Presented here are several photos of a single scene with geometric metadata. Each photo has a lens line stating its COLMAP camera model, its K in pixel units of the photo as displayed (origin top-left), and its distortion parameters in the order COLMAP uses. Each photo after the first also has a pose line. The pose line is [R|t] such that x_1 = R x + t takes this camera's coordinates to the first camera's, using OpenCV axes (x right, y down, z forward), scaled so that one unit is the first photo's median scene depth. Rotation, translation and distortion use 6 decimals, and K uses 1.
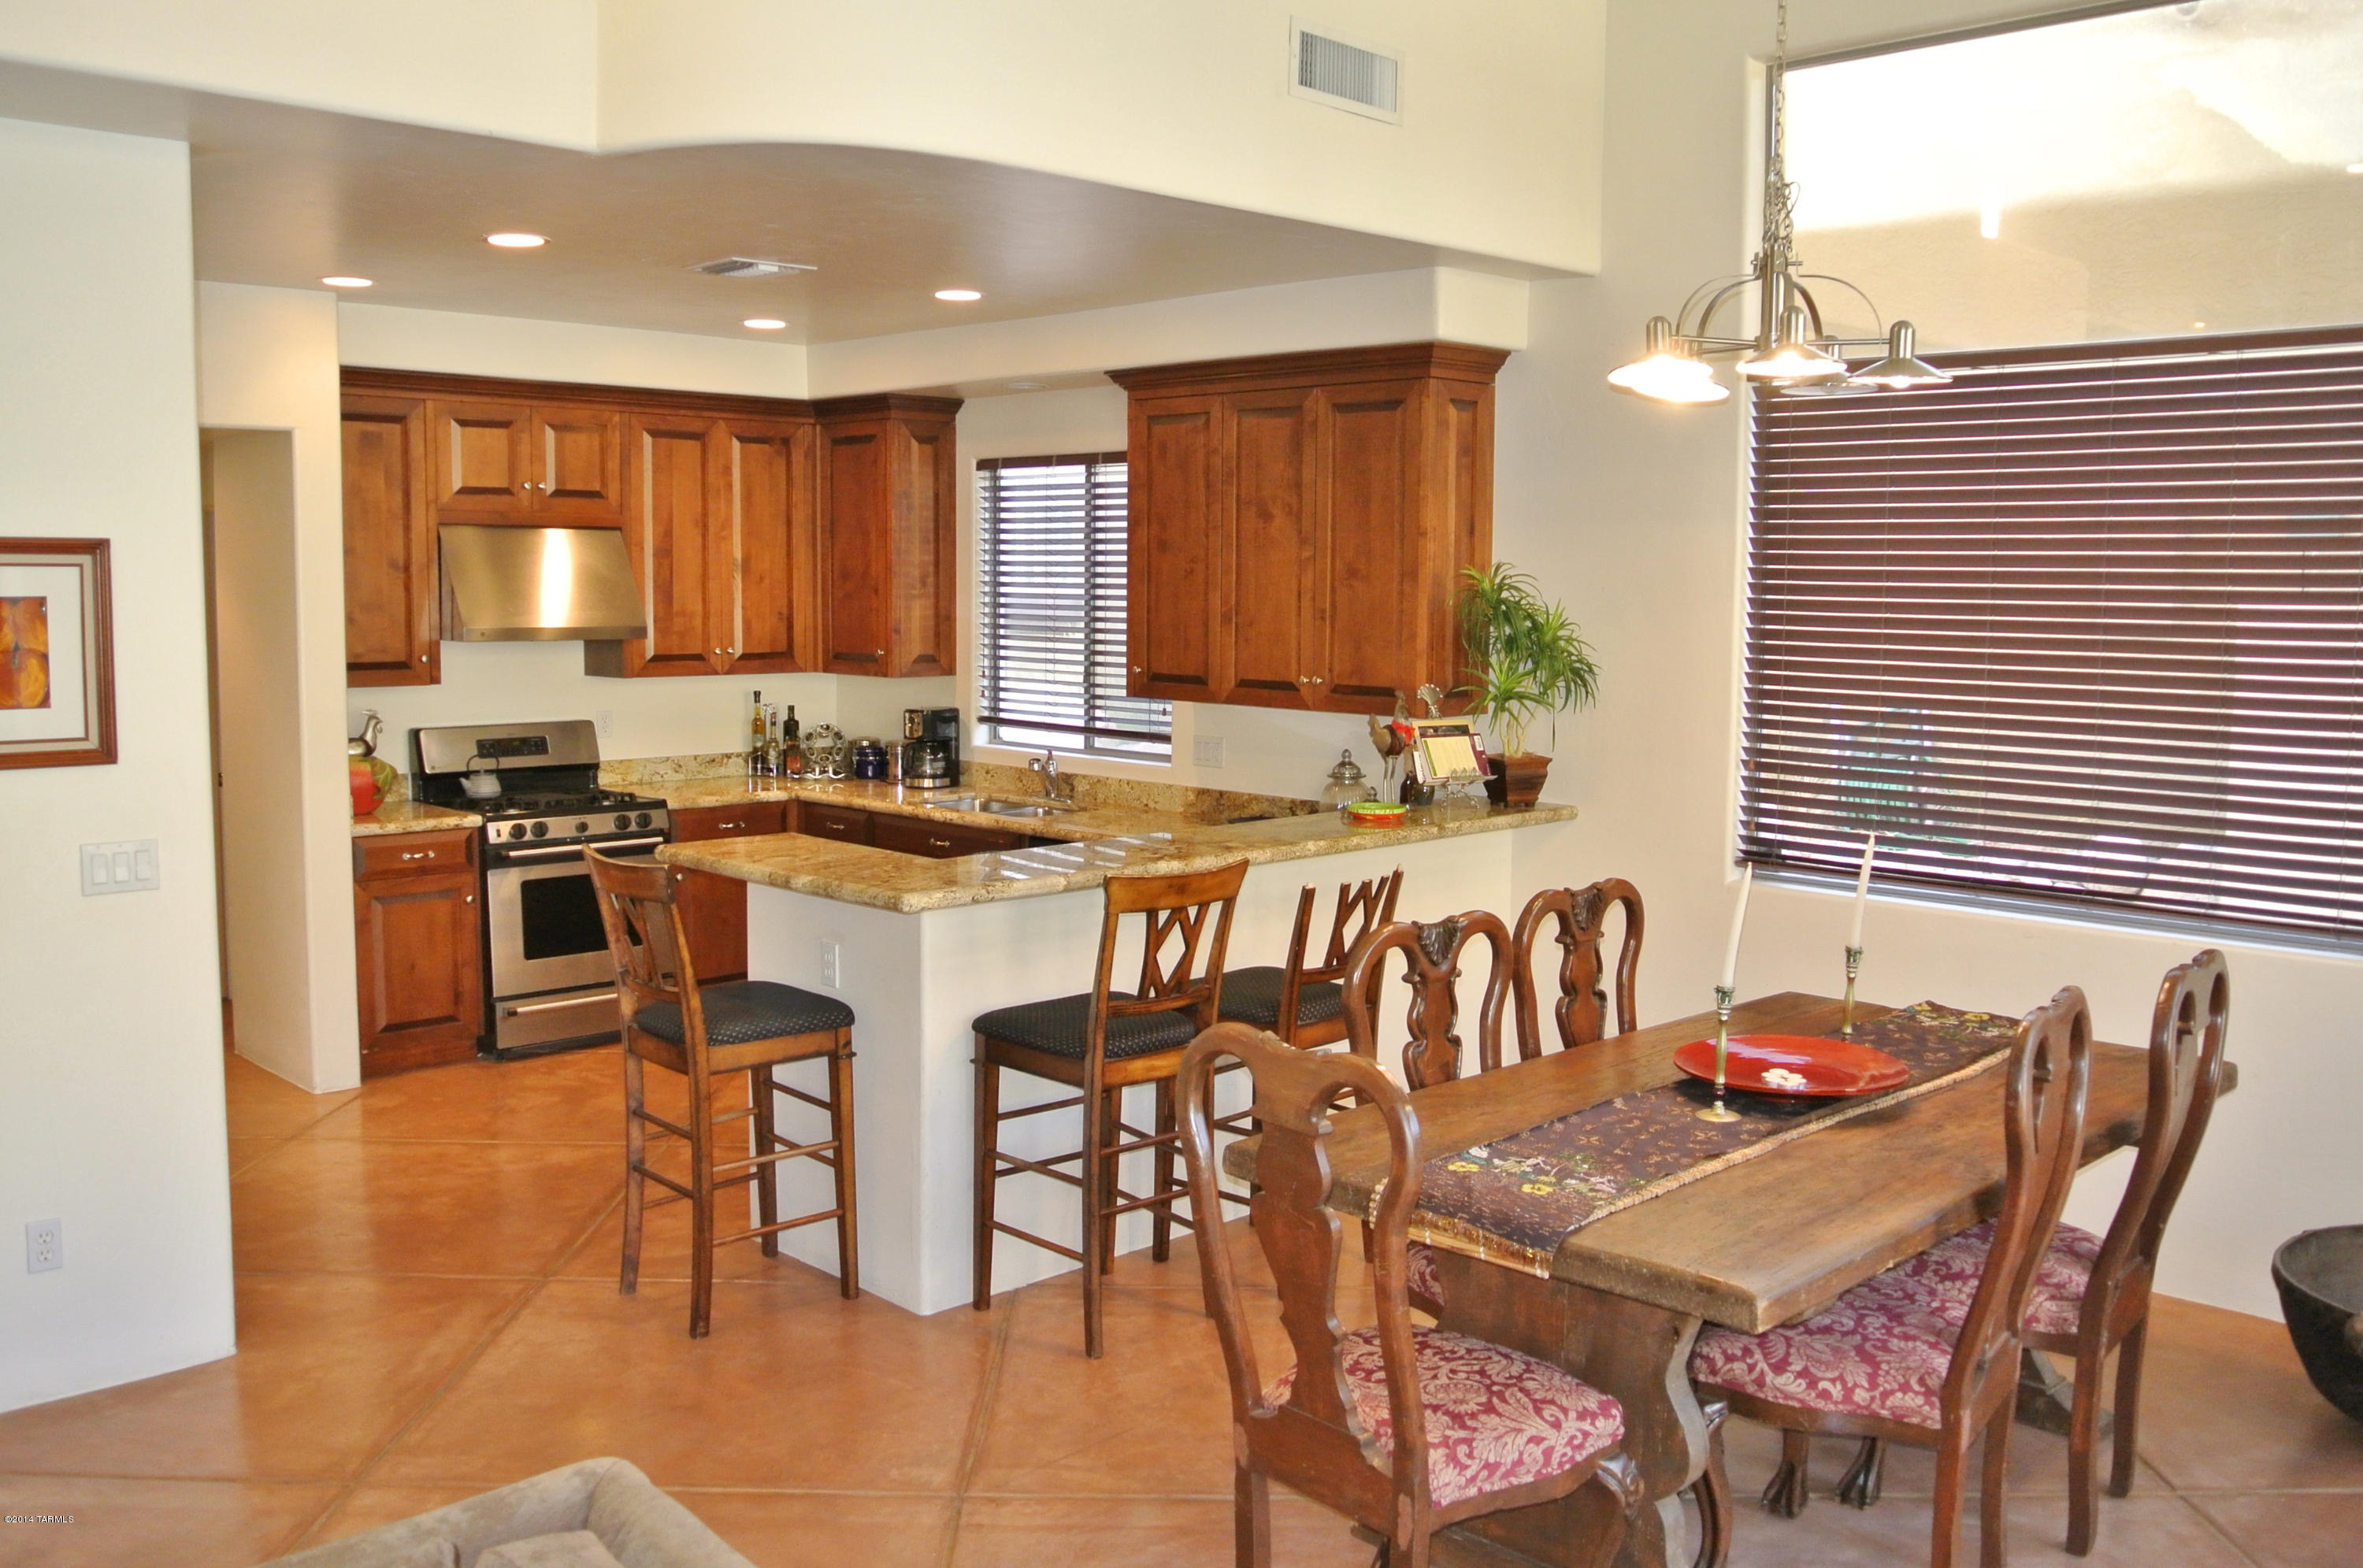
lens RADIAL K [[2002.8, 0, 1180.0], [0, 2002.8, 775.8], [0, 0, 1]] dist [-0.053212, -0.018750]
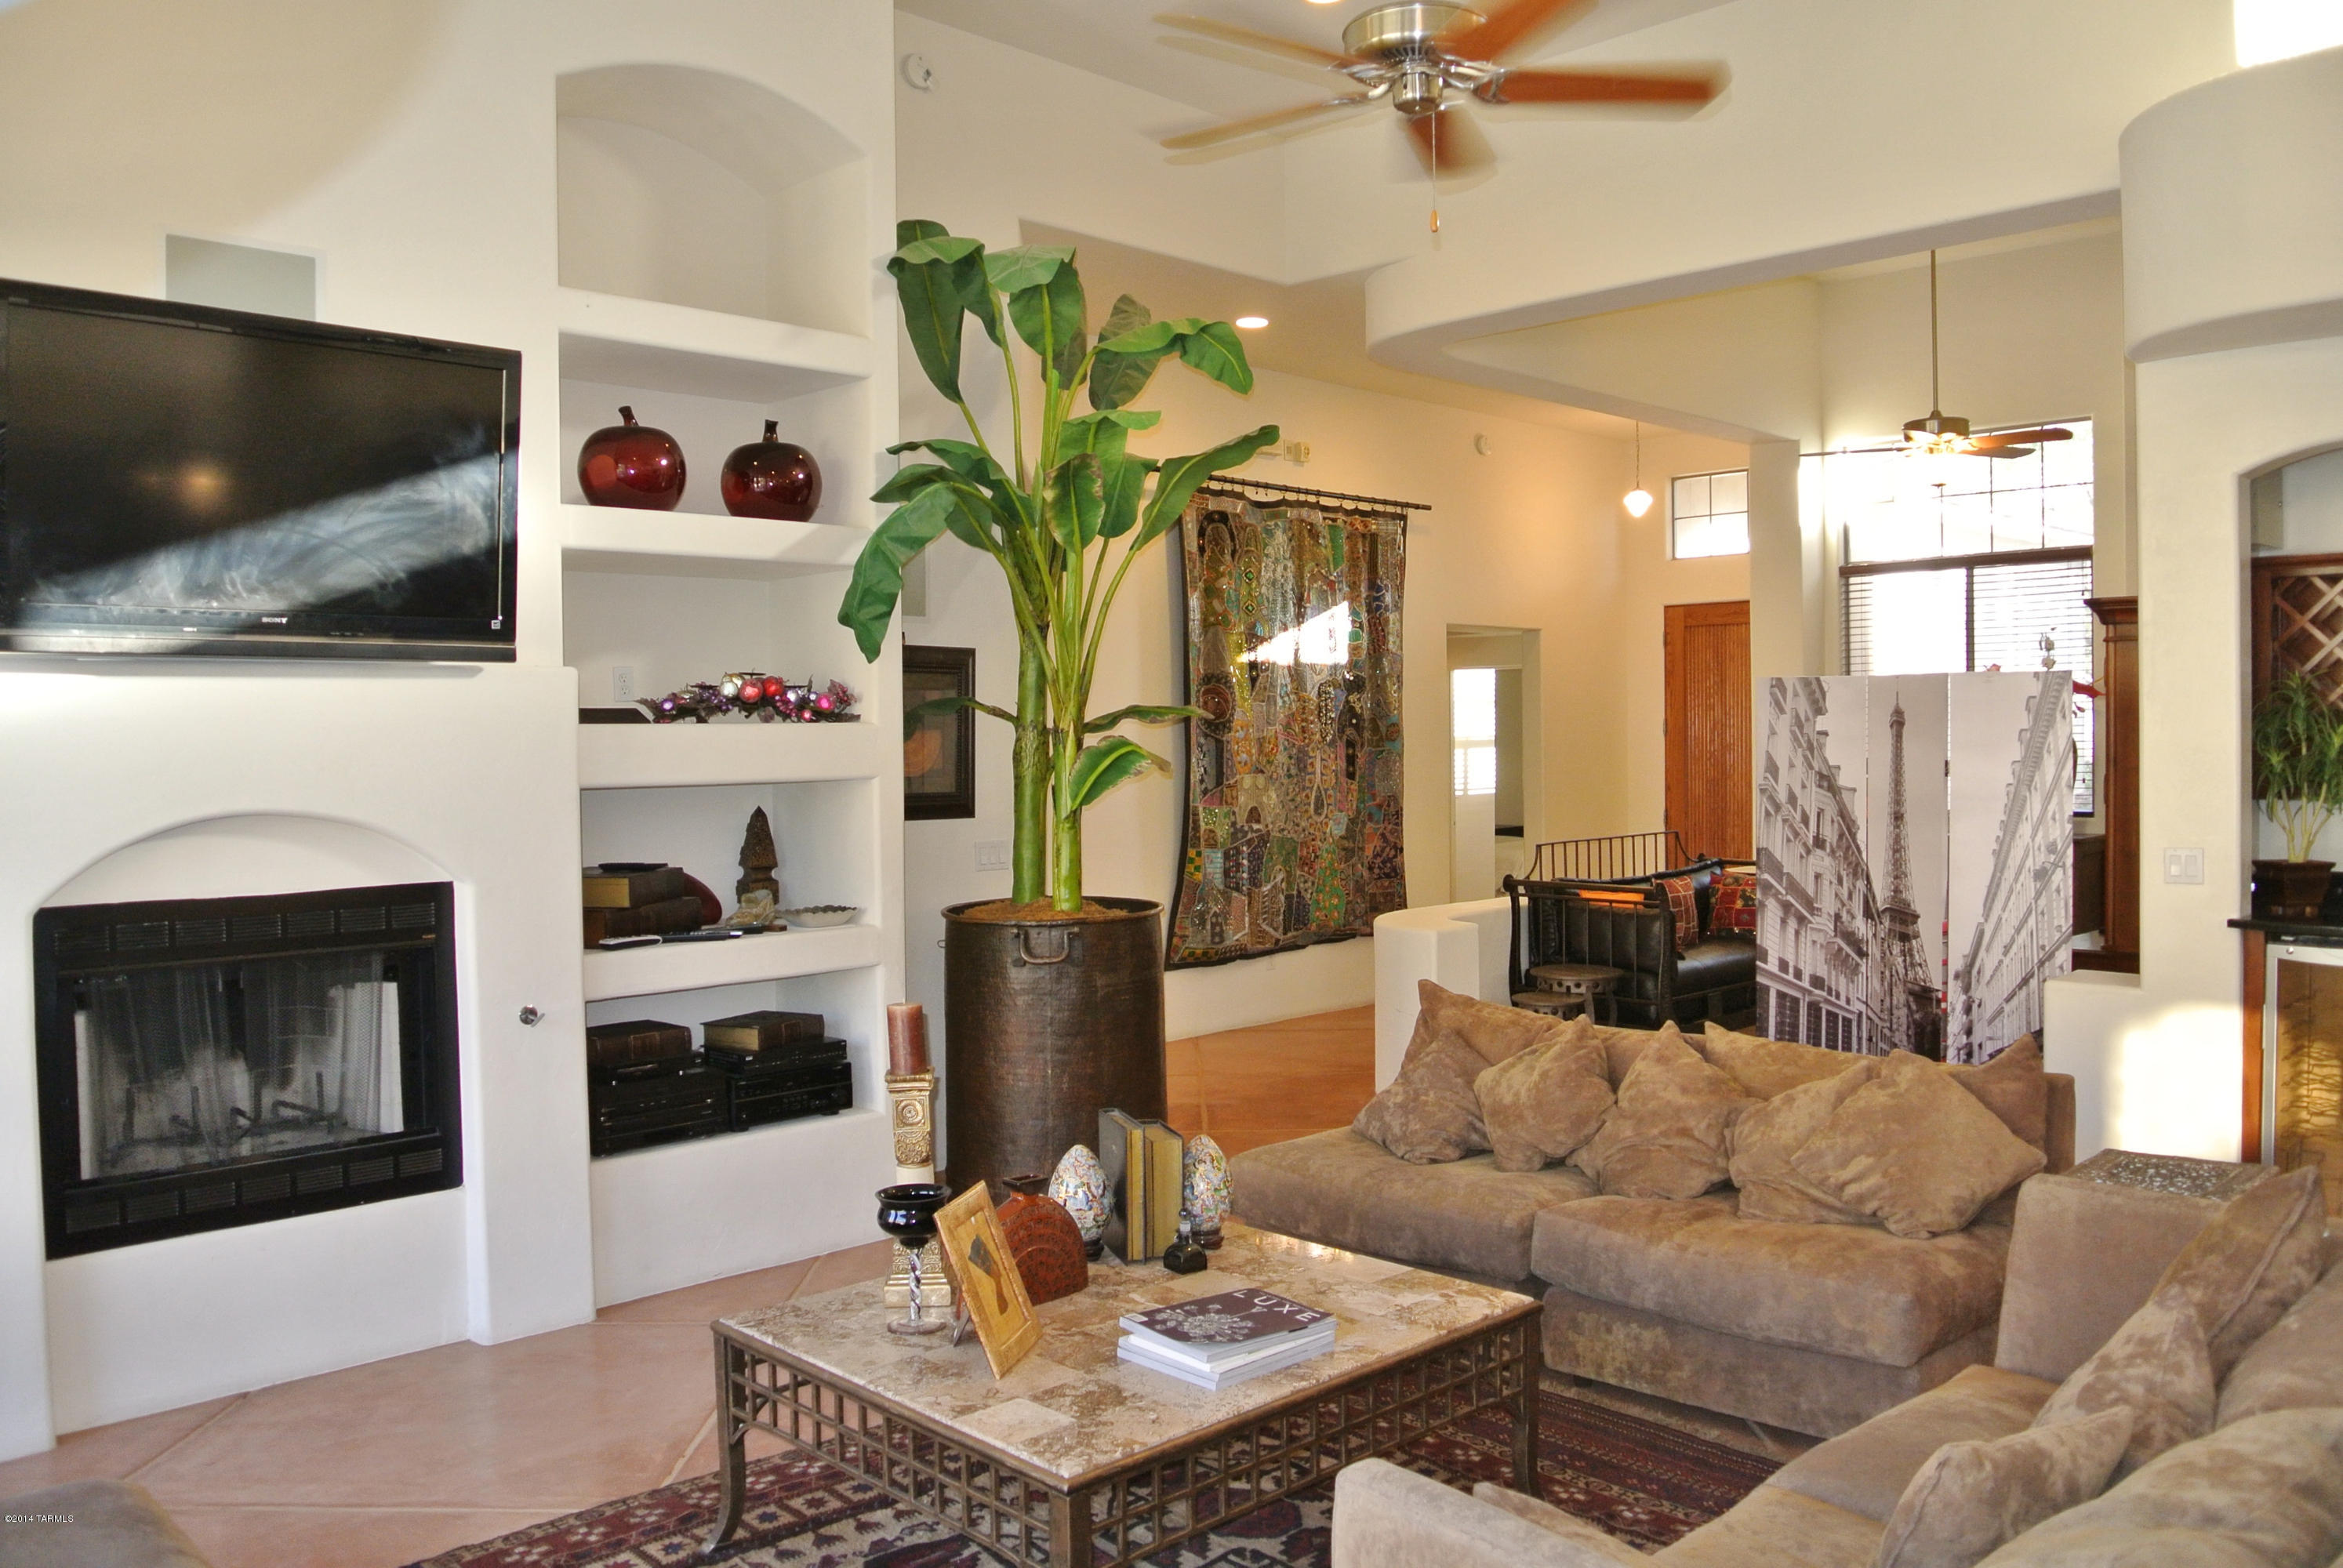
lens RADIAL K [[1817.8, 0, 1174.7], [0, 1817.8, 780.8], [0, 0, 1]] dist [-0.067018, 0.007200]
pose [[0.003982, 0.016646, -0.999854, 0.975900], [-0.086868, 0.996088, 0.016237, -0.030395], [0.996212, 0.086791, 0.005412, 0.677561]]
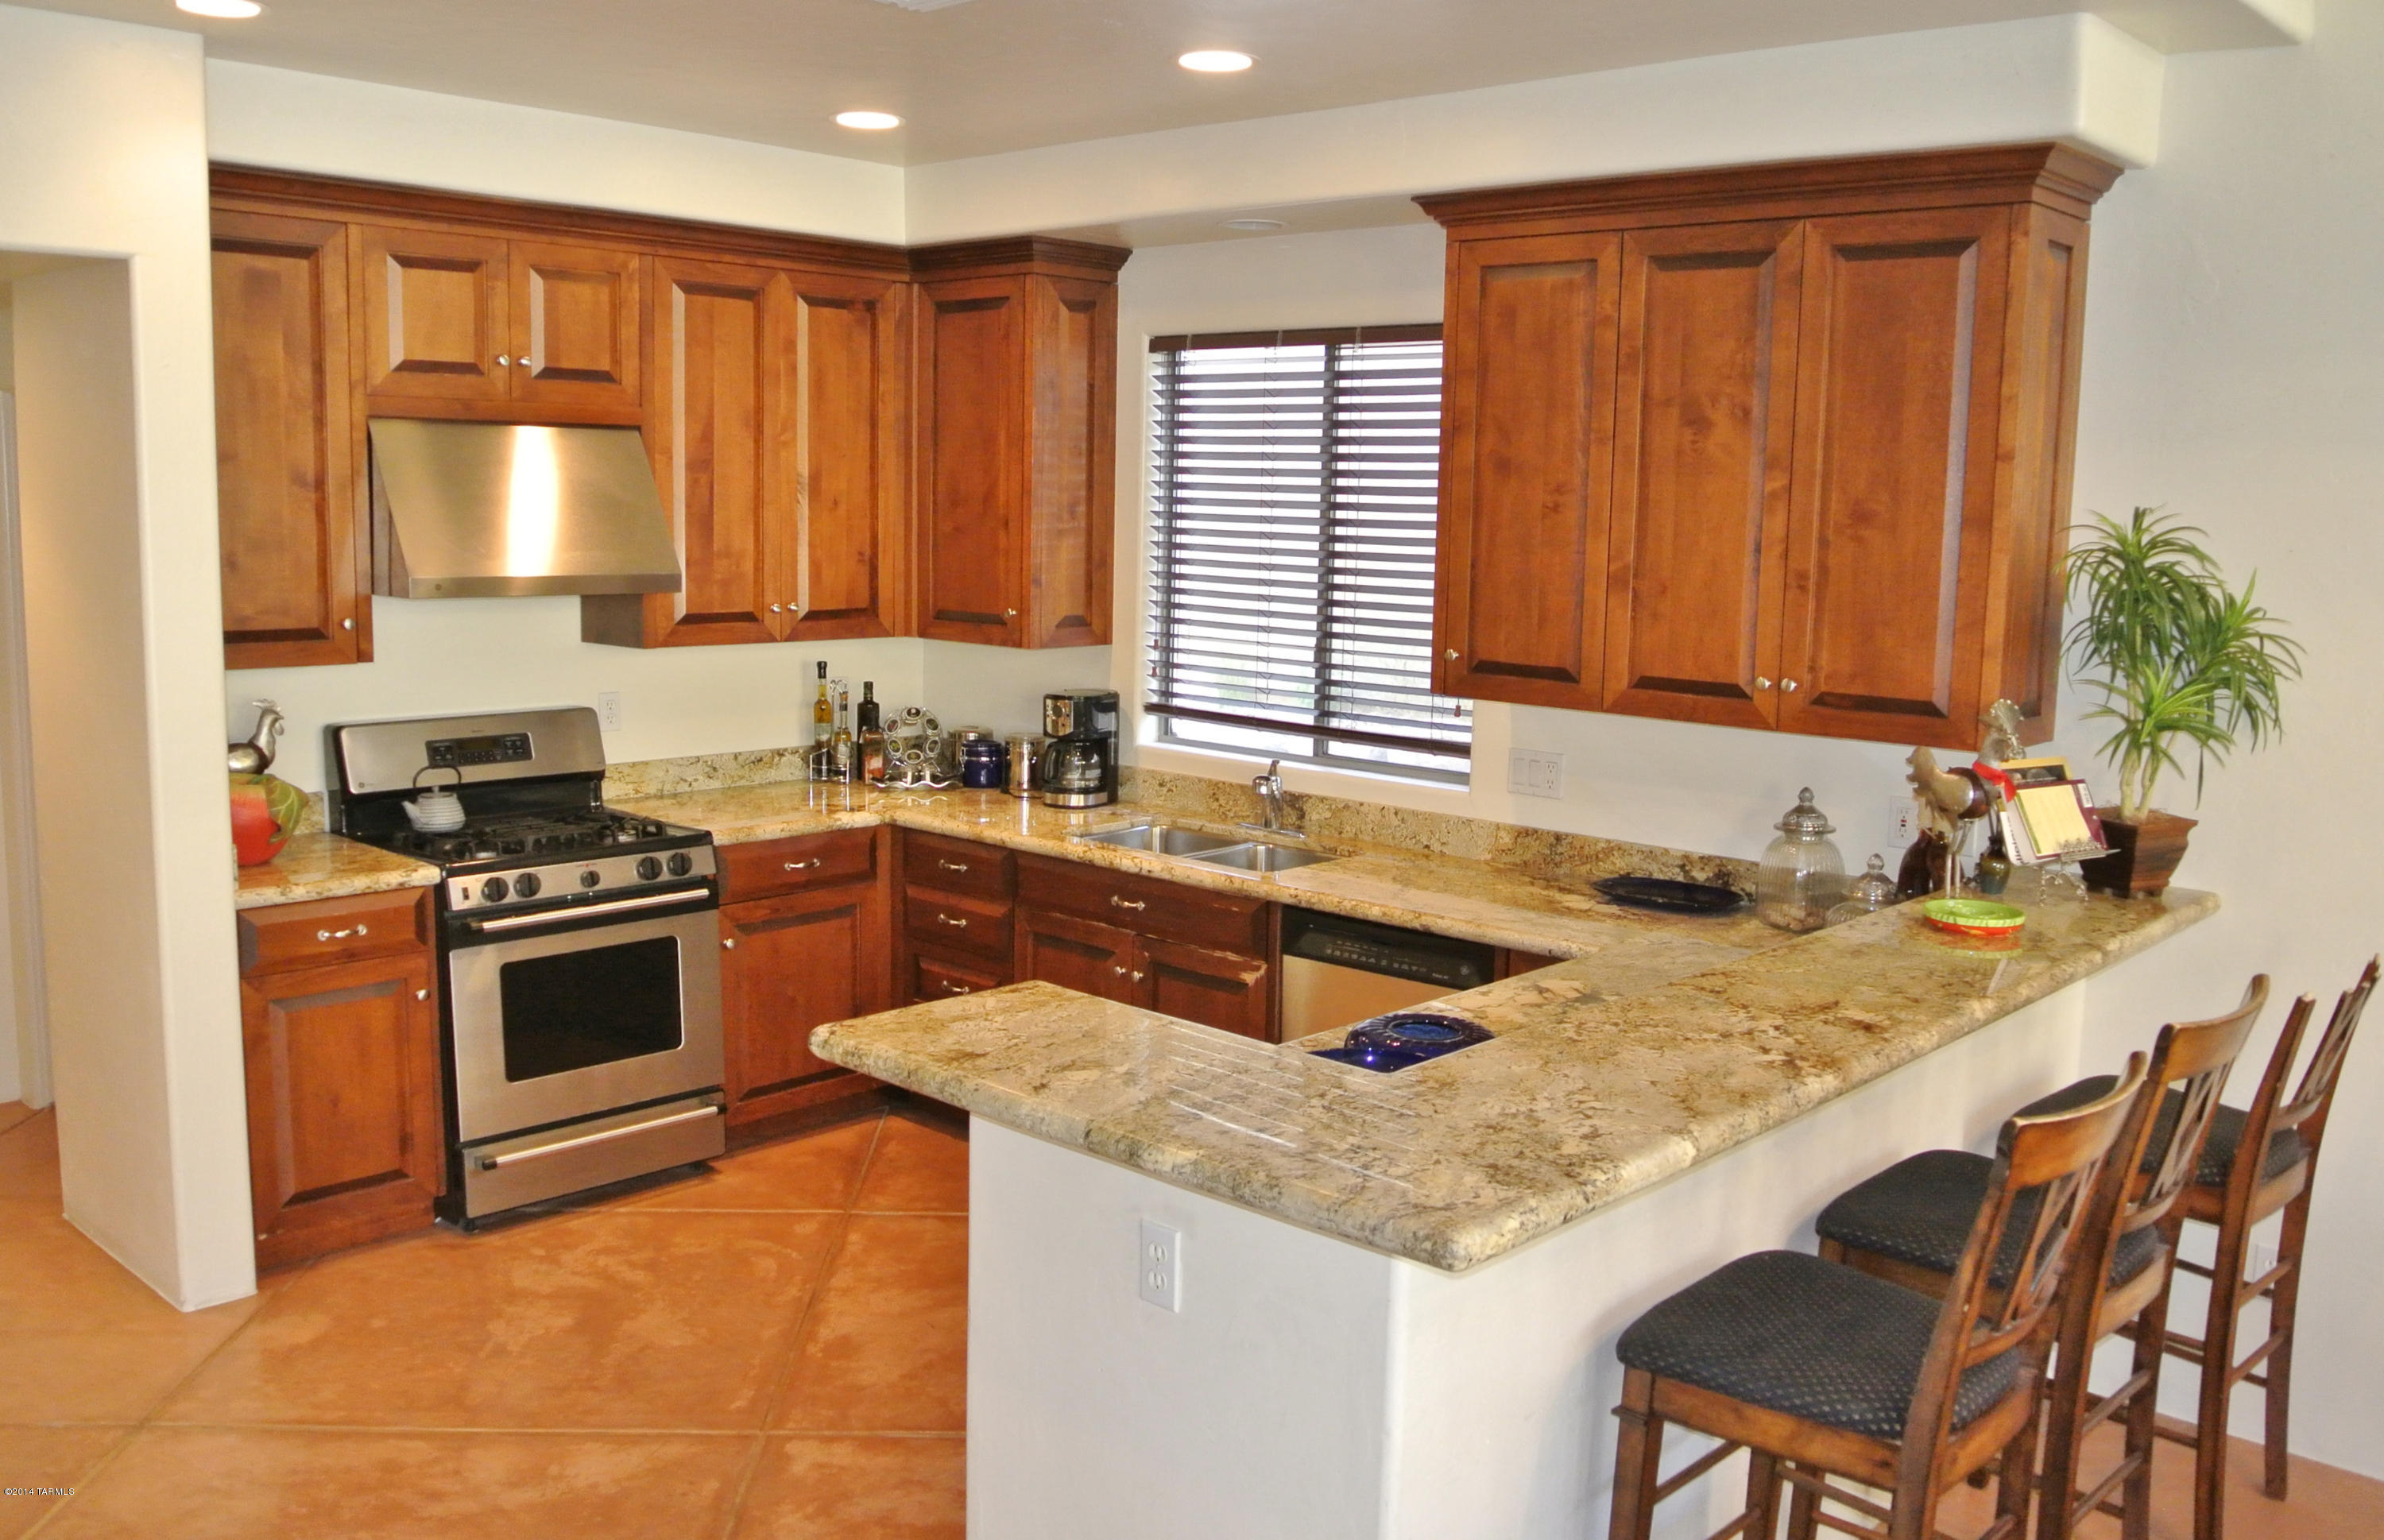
lens RADIAL K [[1996.3, 0, 1201.1], [0, 1996.3, 774.7], [0, 0, 1]] dist [-0.073901, 0.032086]
pose [[0.998609, 0.006424, 0.052341, -0.140368], [-0.008613, 0.999093, 0.041705, -0.040730], [-0.052025, -0.042098, 0.997758, 0.353827]]
